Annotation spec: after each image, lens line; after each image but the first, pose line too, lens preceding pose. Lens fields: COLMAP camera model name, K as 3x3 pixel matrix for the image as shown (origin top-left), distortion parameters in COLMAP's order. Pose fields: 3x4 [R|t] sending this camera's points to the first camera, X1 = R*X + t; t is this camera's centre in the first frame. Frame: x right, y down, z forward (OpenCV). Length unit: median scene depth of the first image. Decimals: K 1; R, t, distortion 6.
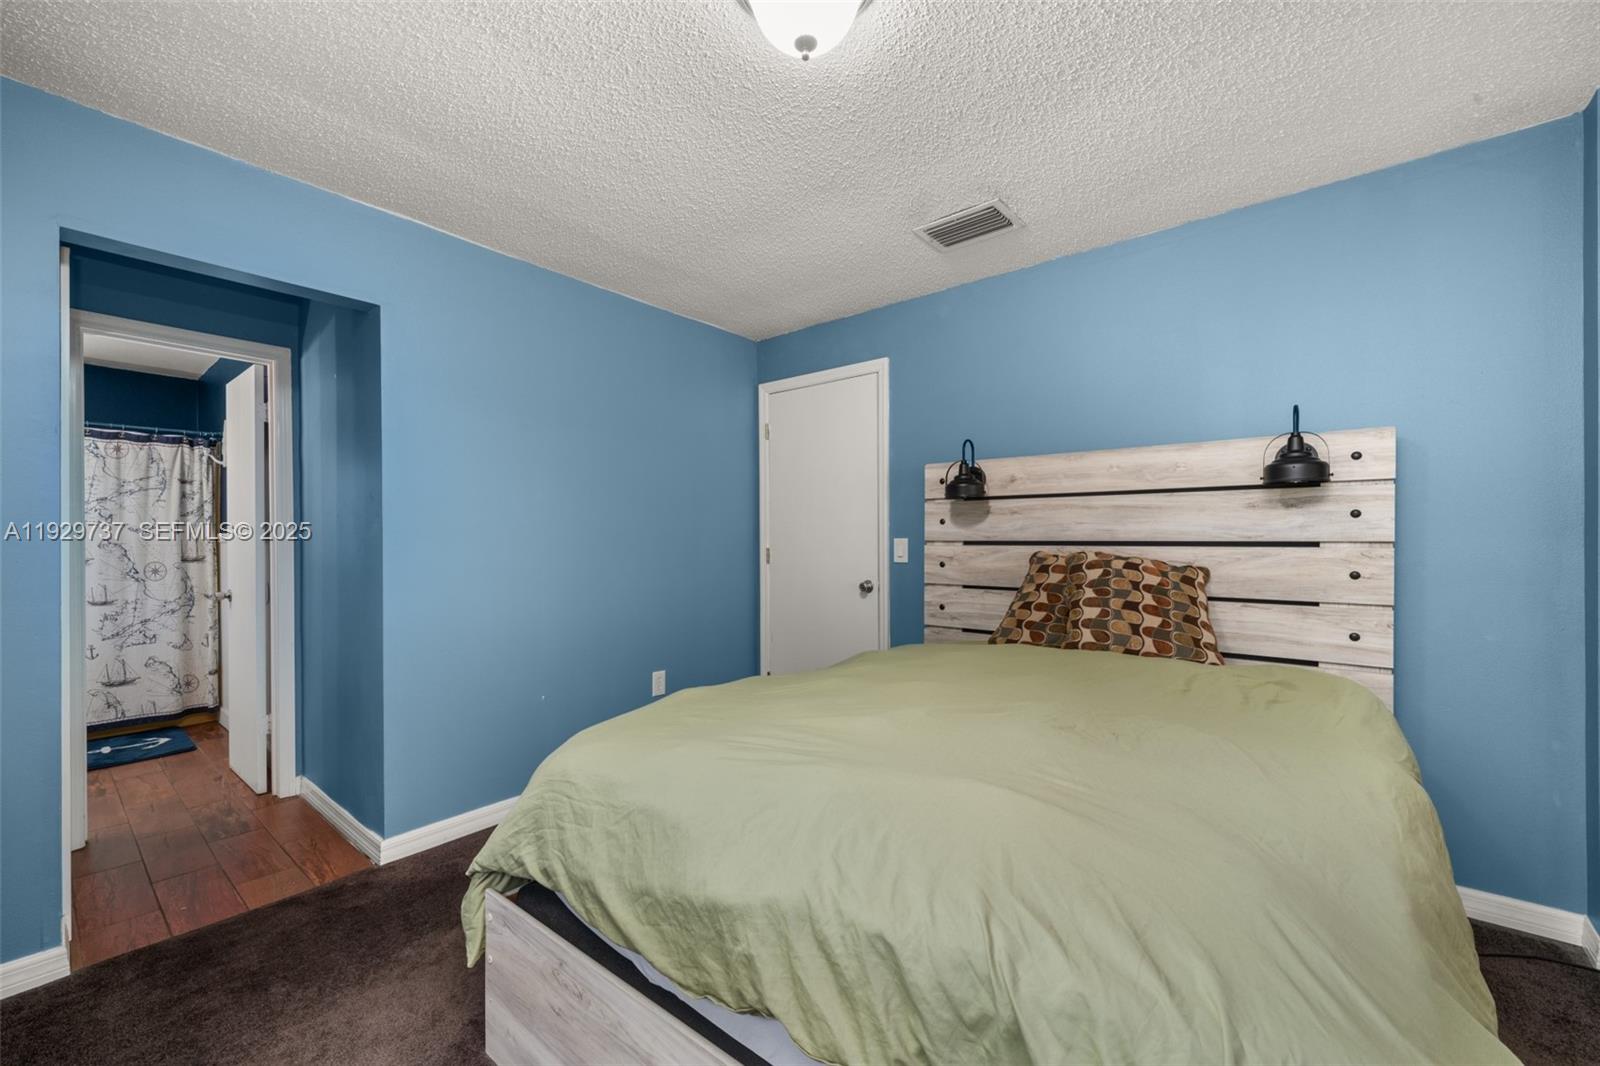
lens RADIAL K [[632.7, 0, 798.6], [0, 632.7, 537.9], [0, 0, 1]] dist [-0.000884, -0.000113]
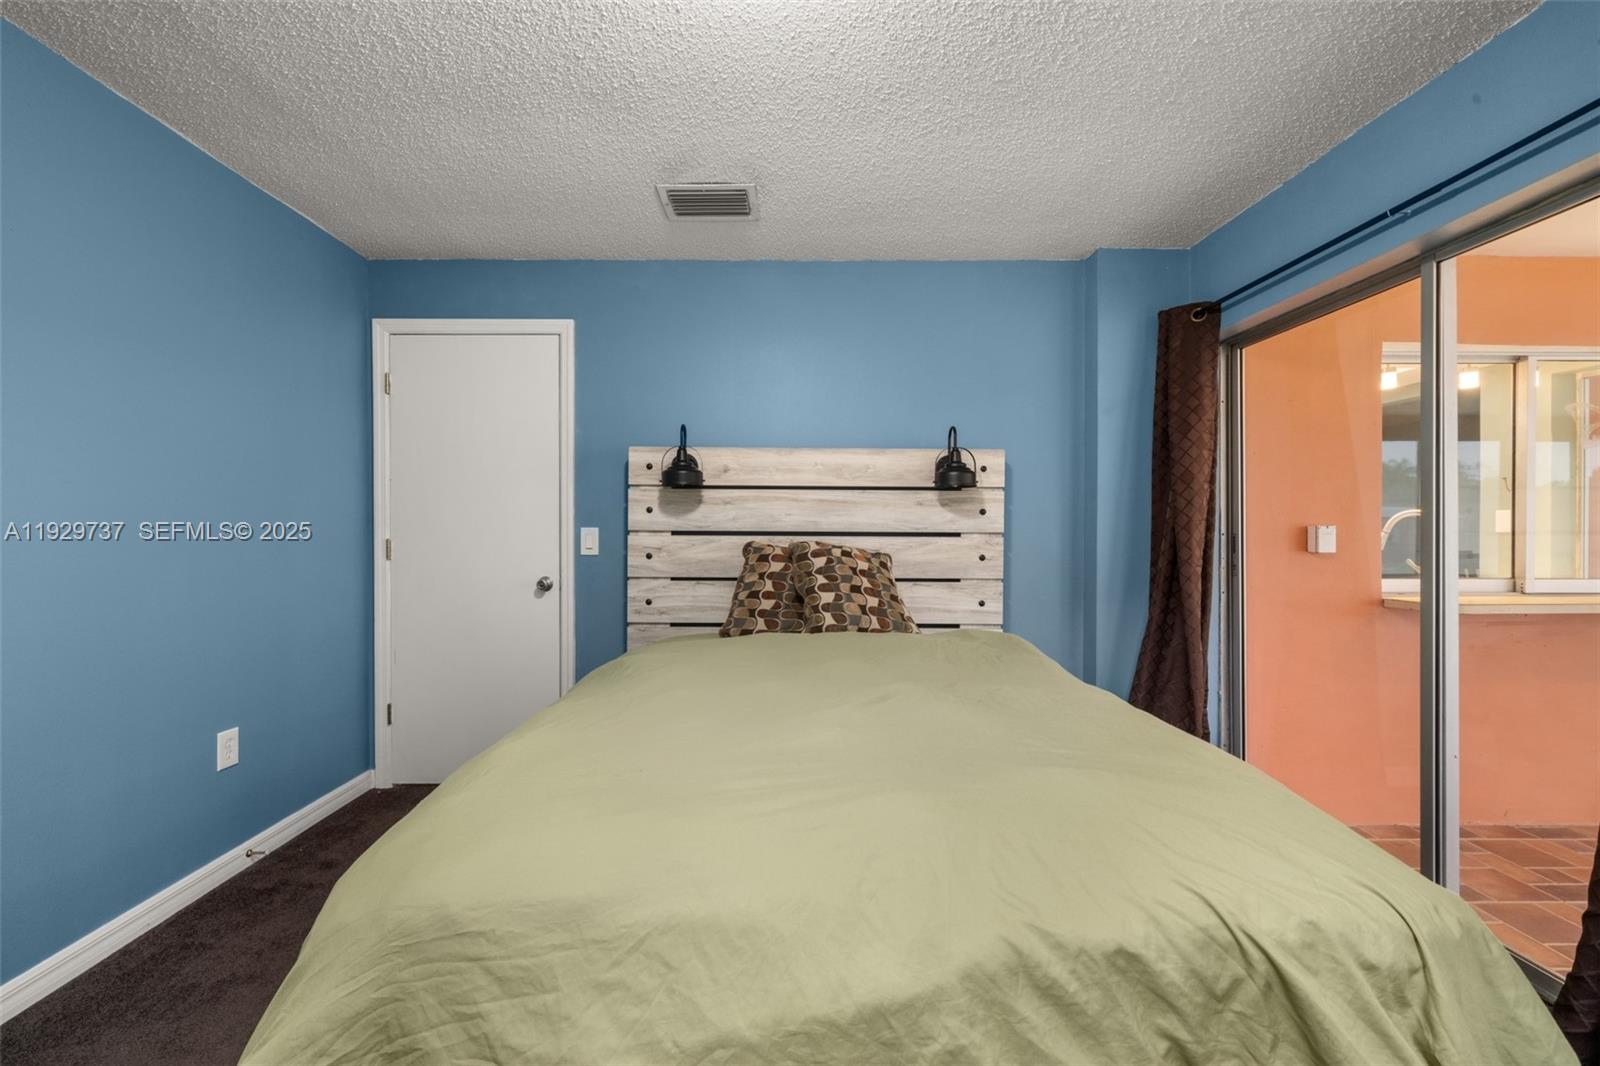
lens RADIAL K [[639.3, 0, 791.5], [0, 639.3, 533.4], [0, 0, 1]] dist [-0.000268, -0.000124]
pose [[0.772887, 0.002746, 0.634538, -0.263900], [-0.007275, 0.999963, 0.004533, 0.003725], [-0.634502, -0.008120, 0.772878, 0.181589]]
